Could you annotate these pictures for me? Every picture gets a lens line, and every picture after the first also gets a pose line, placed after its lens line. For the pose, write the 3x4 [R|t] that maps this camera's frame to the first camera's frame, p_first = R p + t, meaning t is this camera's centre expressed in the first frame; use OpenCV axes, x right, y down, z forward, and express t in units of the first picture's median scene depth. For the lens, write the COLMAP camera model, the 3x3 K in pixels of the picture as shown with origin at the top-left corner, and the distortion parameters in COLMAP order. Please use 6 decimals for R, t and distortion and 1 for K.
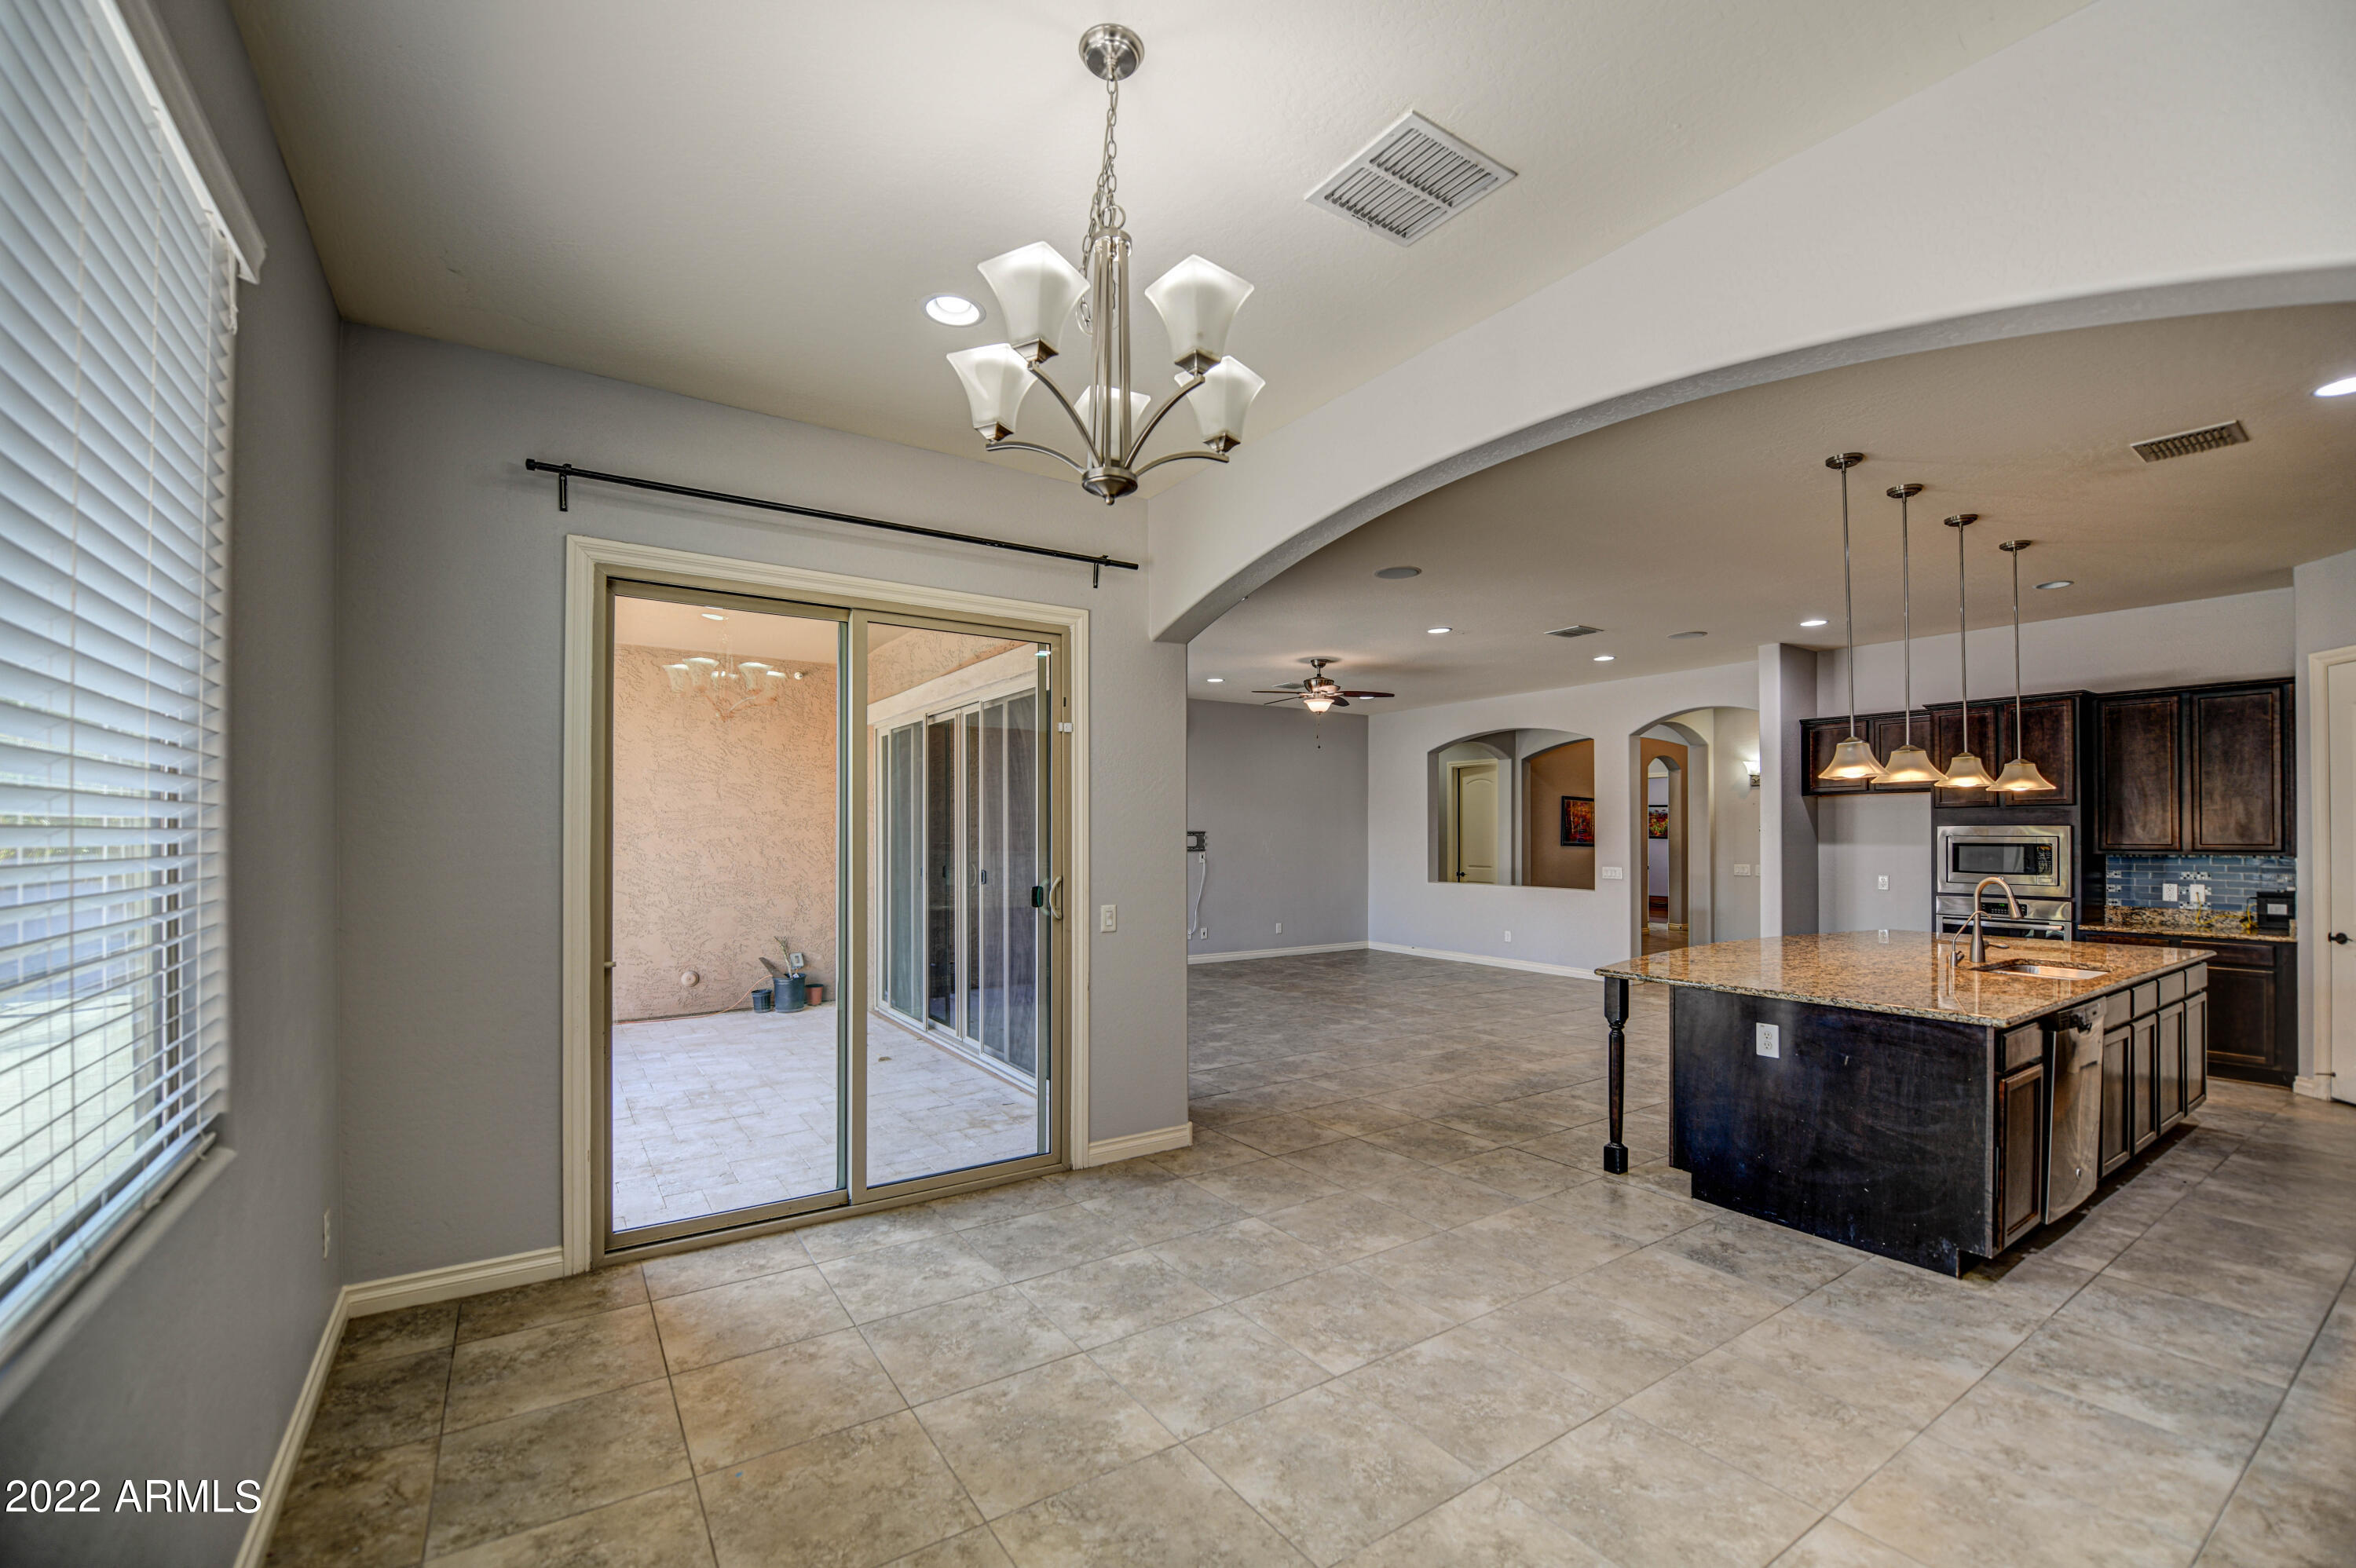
lens RADIAL K [[984.4, 0, 1184.2], [0, 984.4, 830.6], [0, 0, 1]] dist [-0.016181, -0.002849]
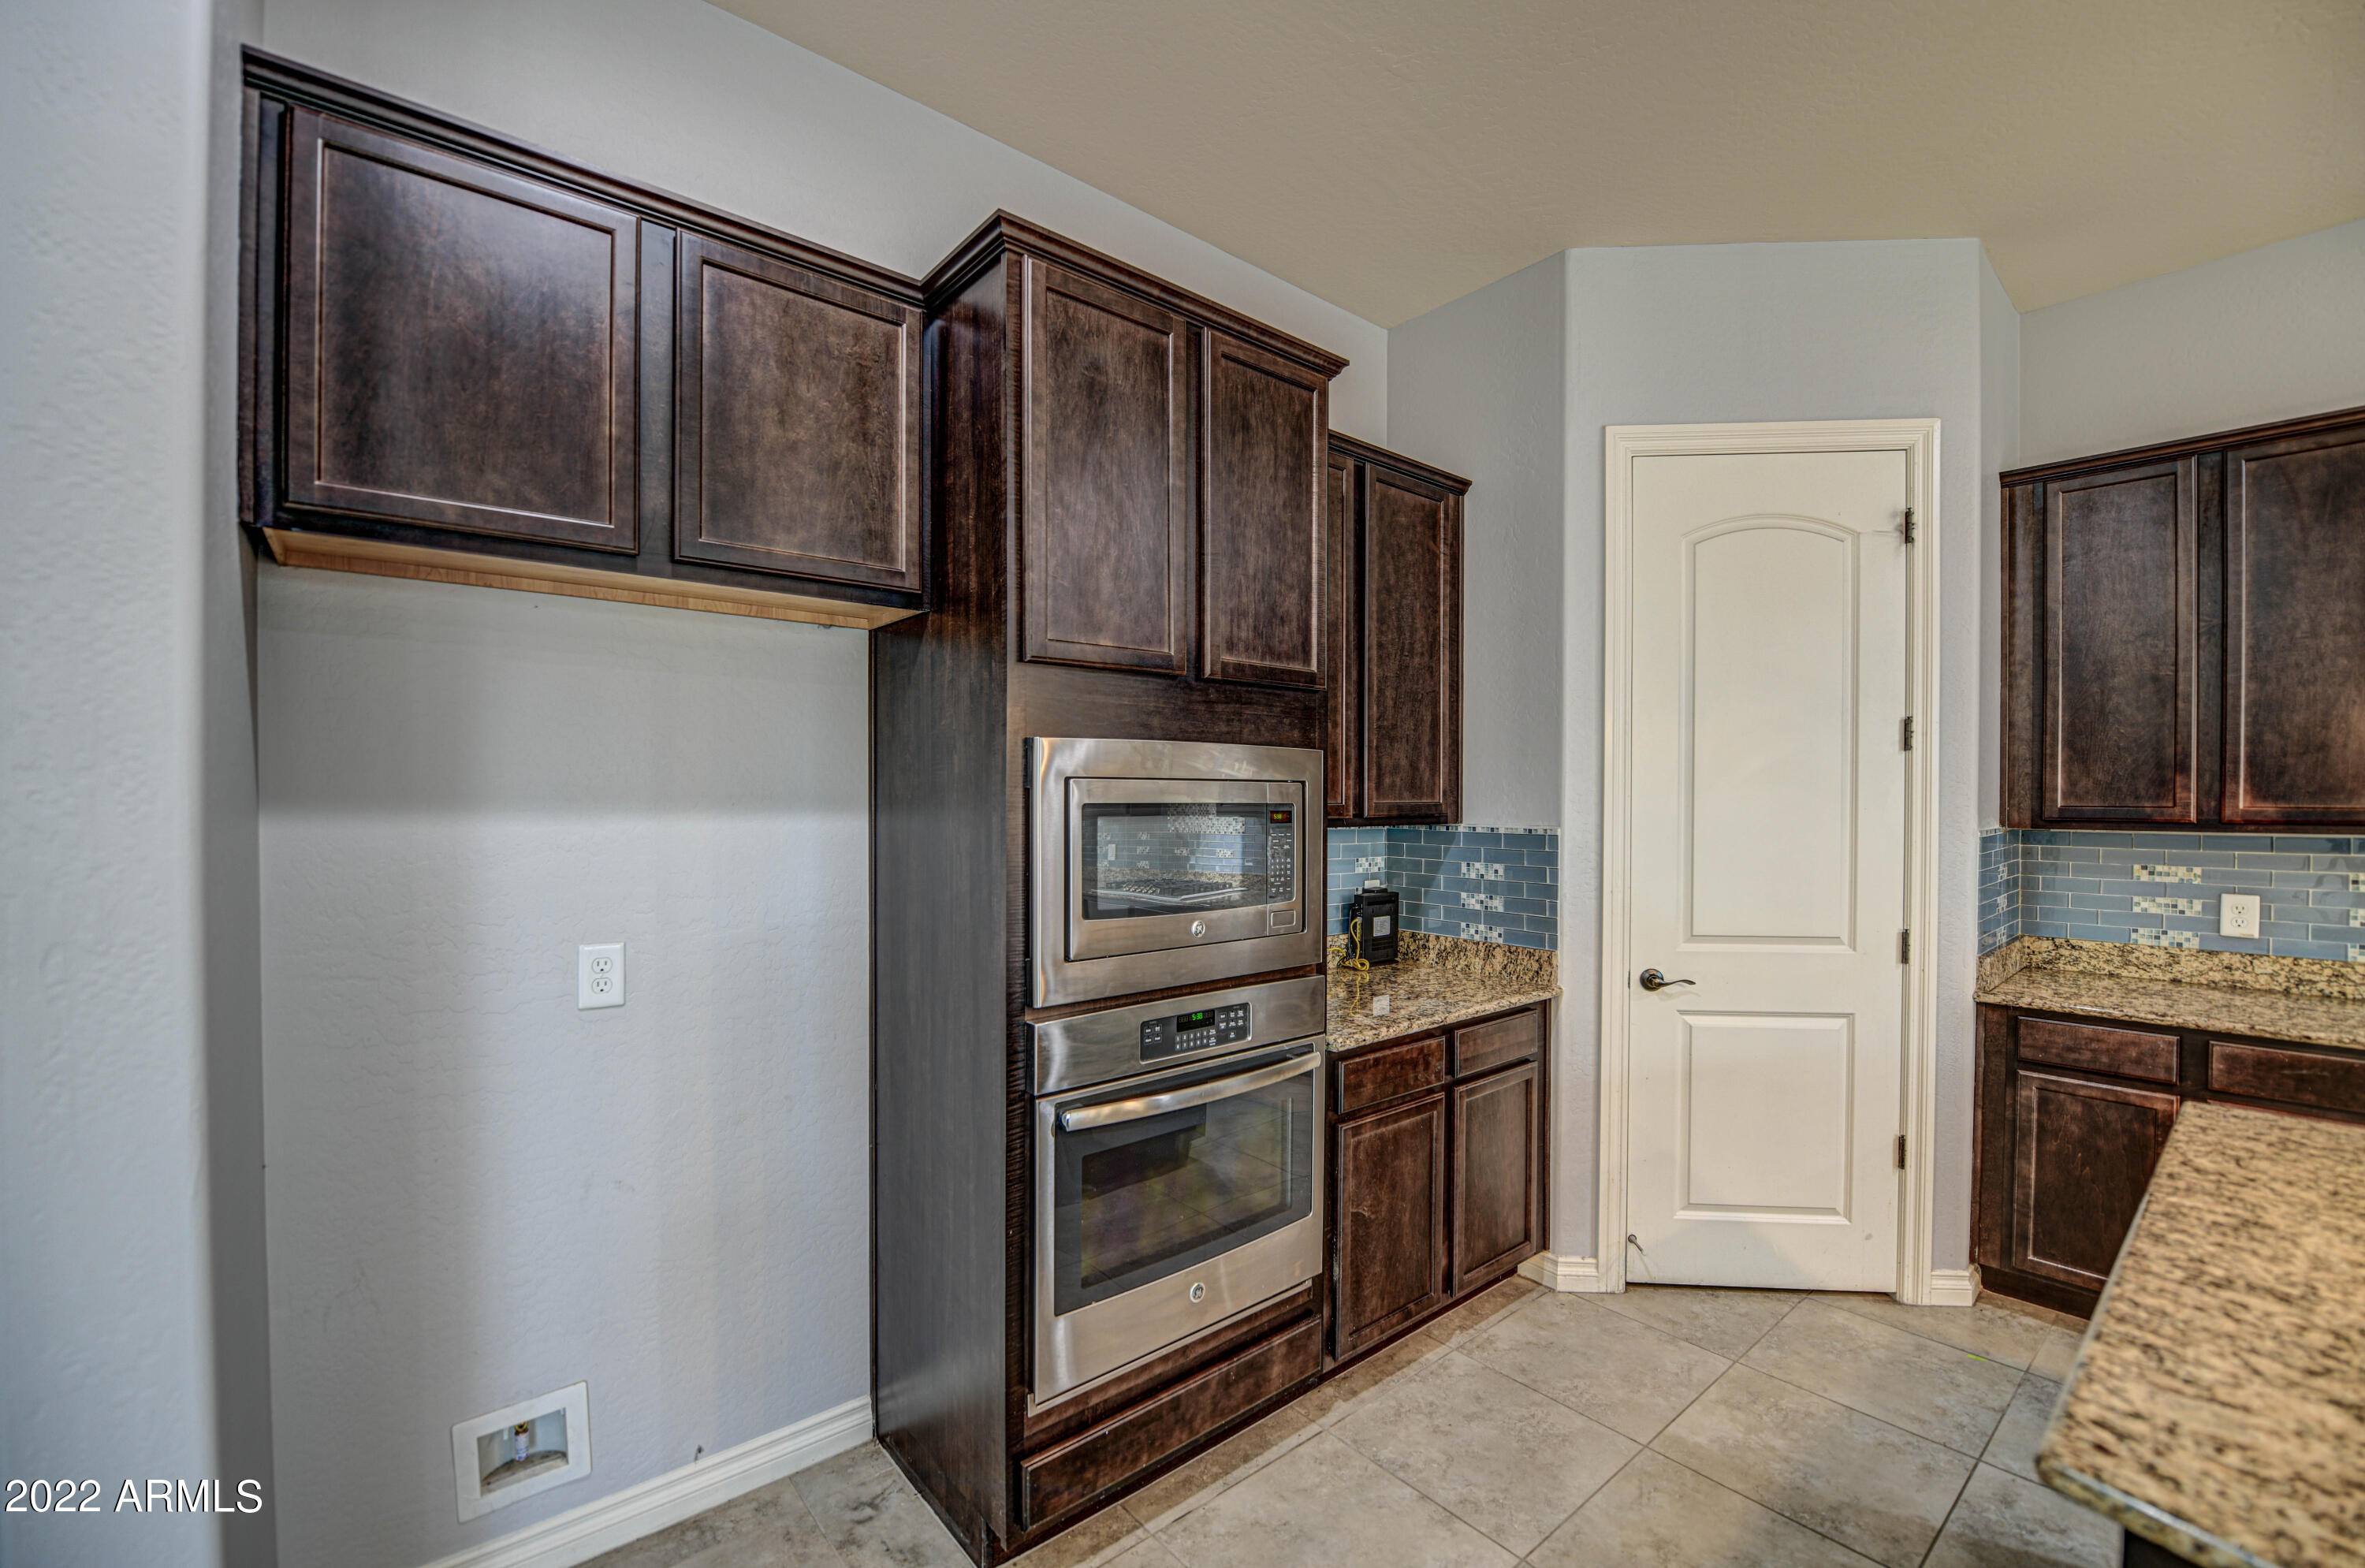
lens RADIAL K [[988.3, 0, 1182.8], [0, 988.3, 807.1], [0, 0, 1]] dist [-0.016181, -0.002849]
pose [[-0.105987, -0.014516, 0.994262, 0.722399], [-0.007275, 0.999878, 0.013822, 0.012548], [-0.994341, -0.005768, -0.106079, 1.362056]]
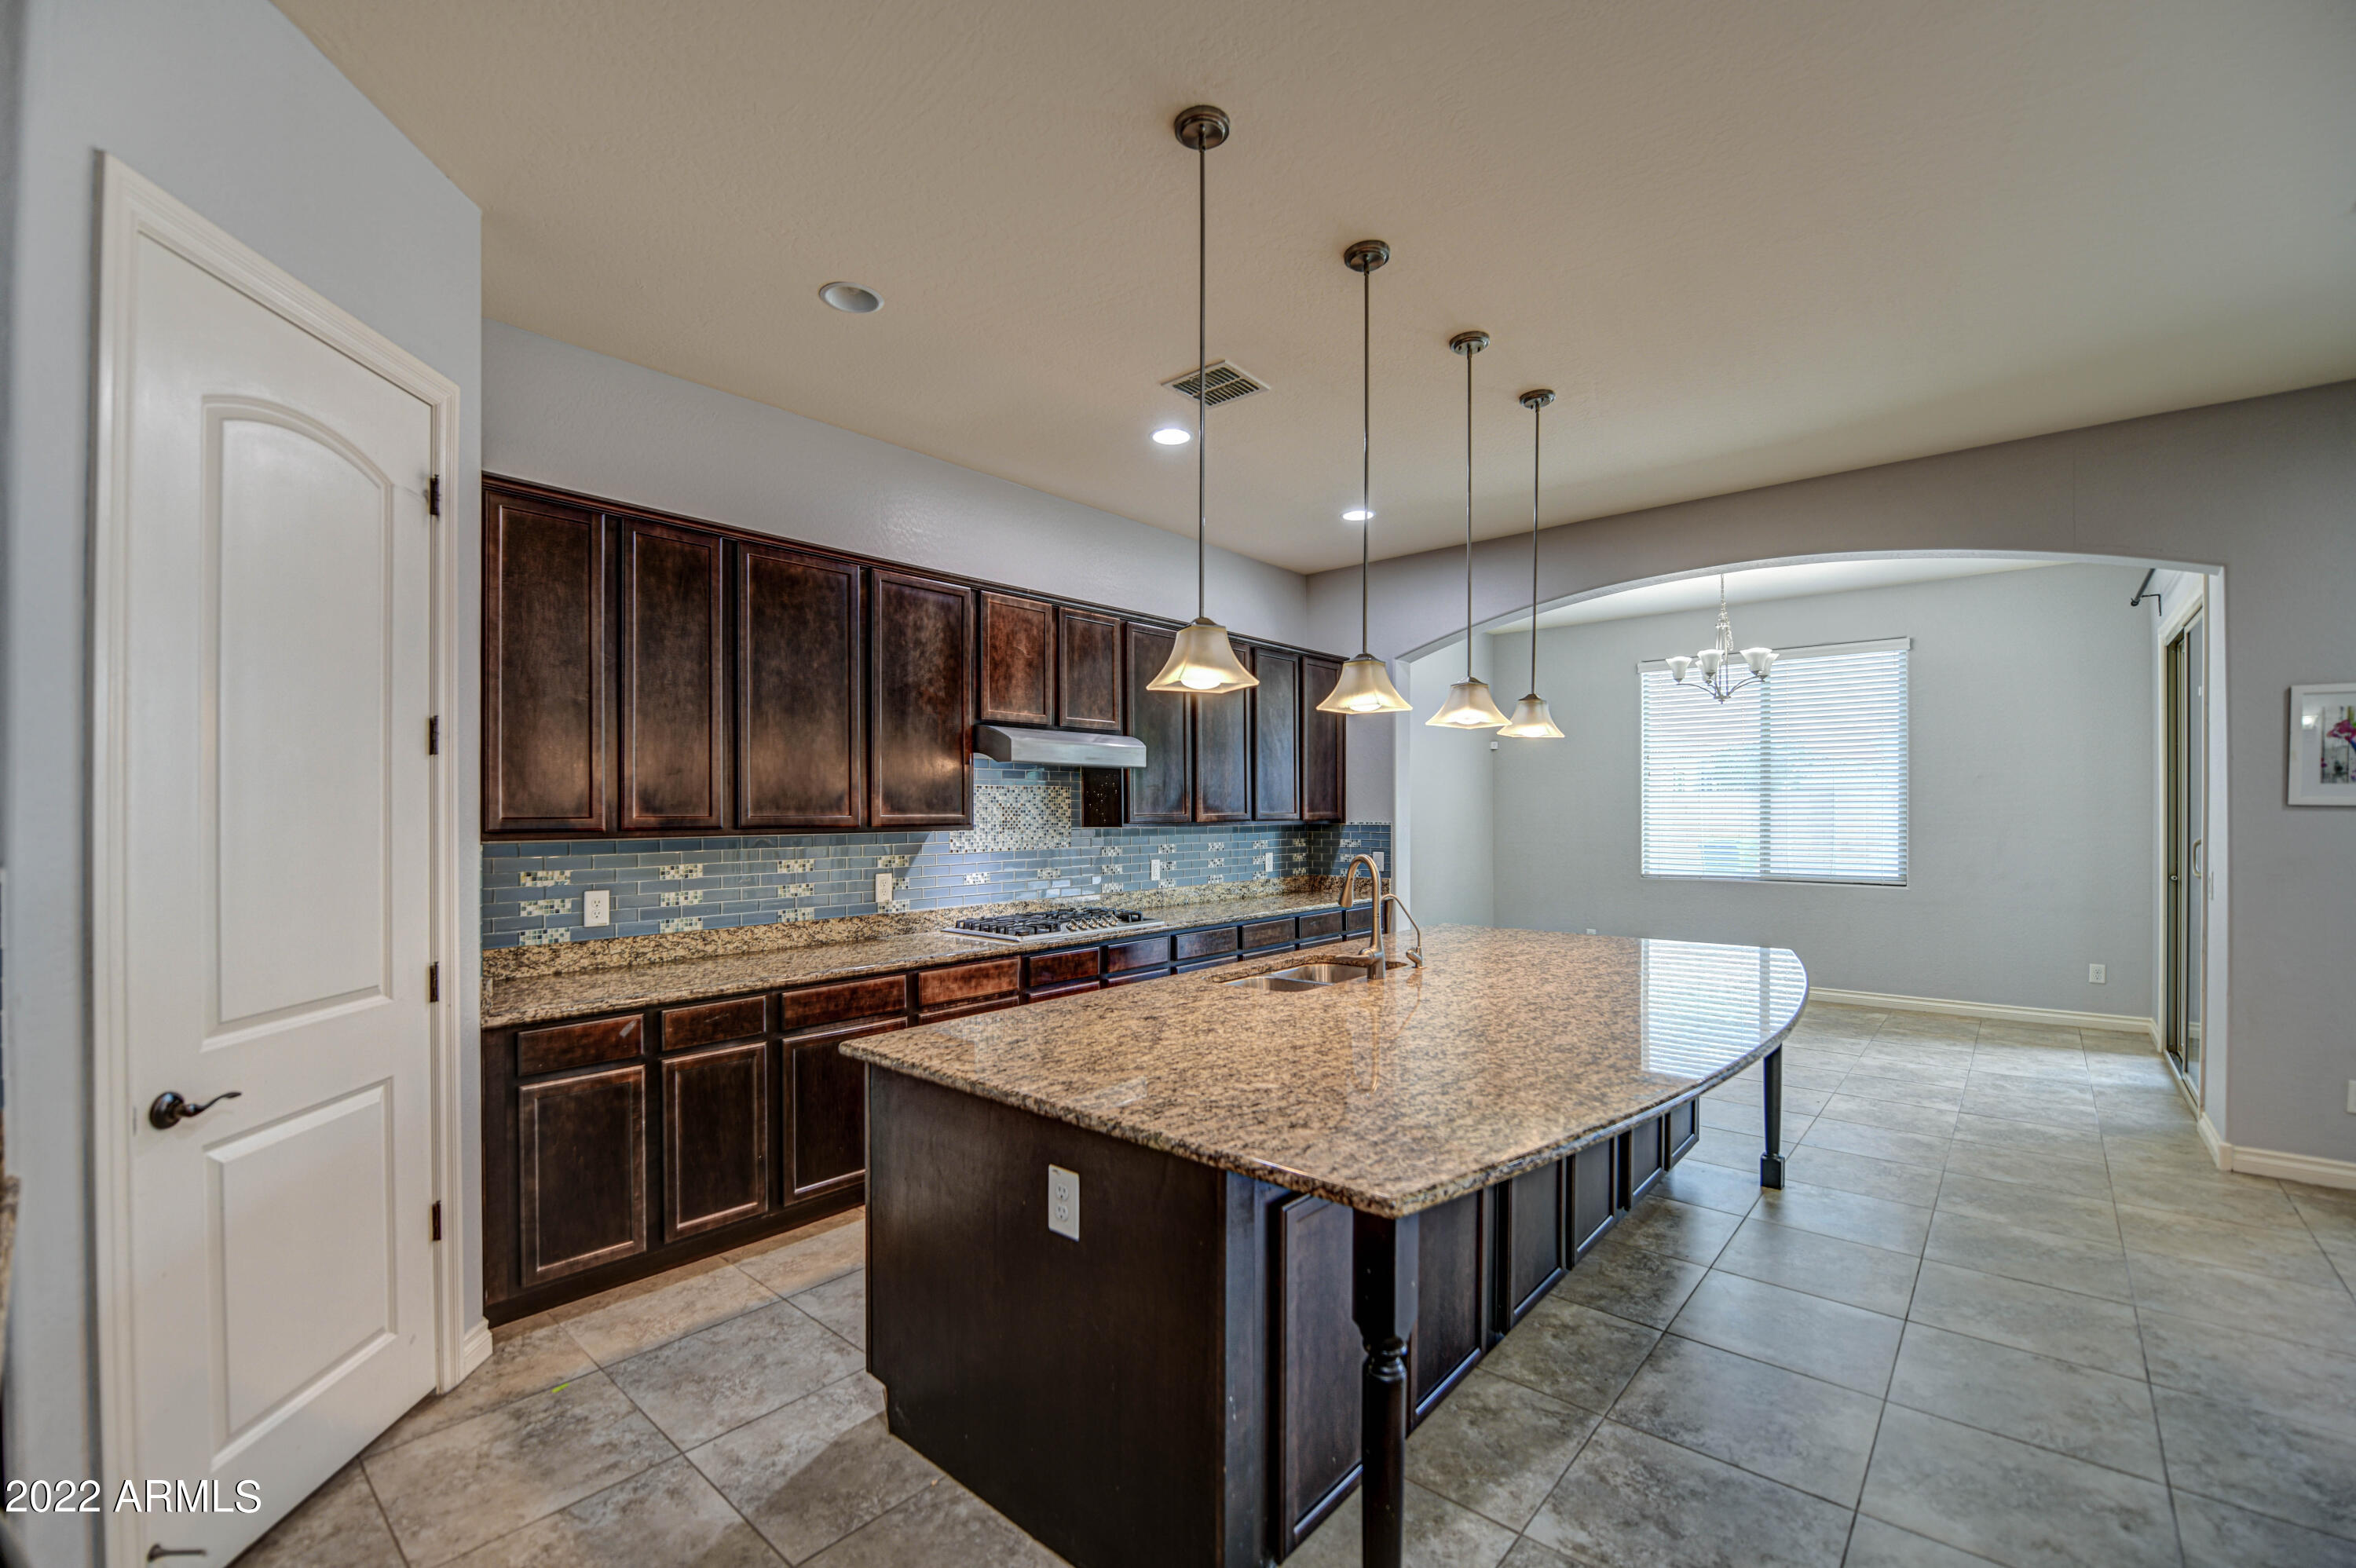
lens RADIAL K [[984.4, 0, 1172.5], [0, 984.4, 806.2], [0, 0, 1]] dist [-0.016181, -0.002849]
pose [[-0.967529, 0.000837, -0.252758, 0.993935], [0.003432, 0.999946, -0.009827, 0.015910], [0.252736, -0.010376, -0.967480, 1.447476]]
